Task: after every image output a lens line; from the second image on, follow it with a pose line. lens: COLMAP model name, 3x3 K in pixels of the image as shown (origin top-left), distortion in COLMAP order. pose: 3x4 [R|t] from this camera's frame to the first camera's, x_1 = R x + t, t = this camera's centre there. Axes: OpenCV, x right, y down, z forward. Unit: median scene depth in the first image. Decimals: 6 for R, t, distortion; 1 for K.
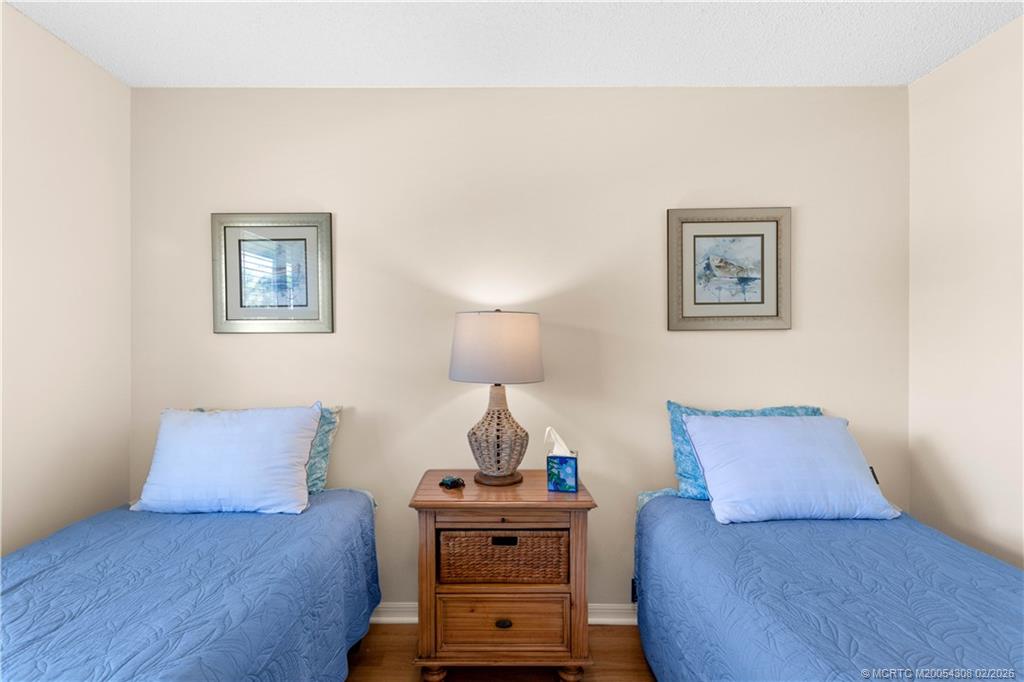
lens RADIAL K [[492.3, 0, 515.7], [0, 492.3, 334.8], [0, 0, 1]] dist [0.002632, -0.000221]
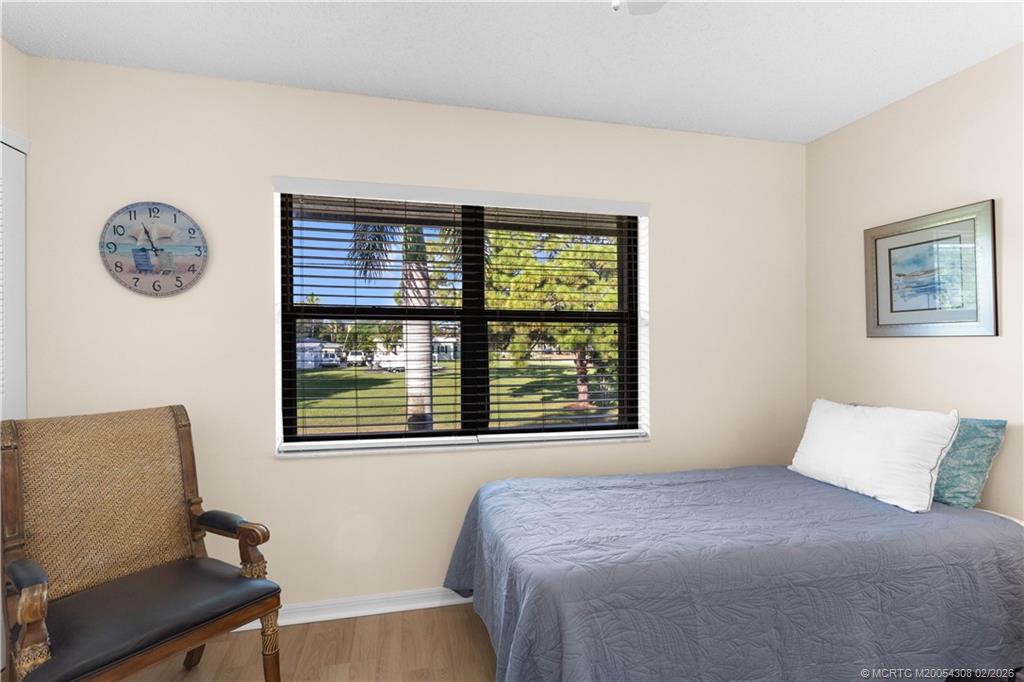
lens RADIAL K [[492.3, 0, 515.7], [0, 492.3, 334.8], [0, 0, 1]] dist [0.002632, -0.000221]
pose [[0.242243, -0.013082, -0.970127, 0.351933], [-0.000013, 0.999909, -0.013487, 0.007908], [0.970216, 0.003279, 0.242221, -0.048645]]
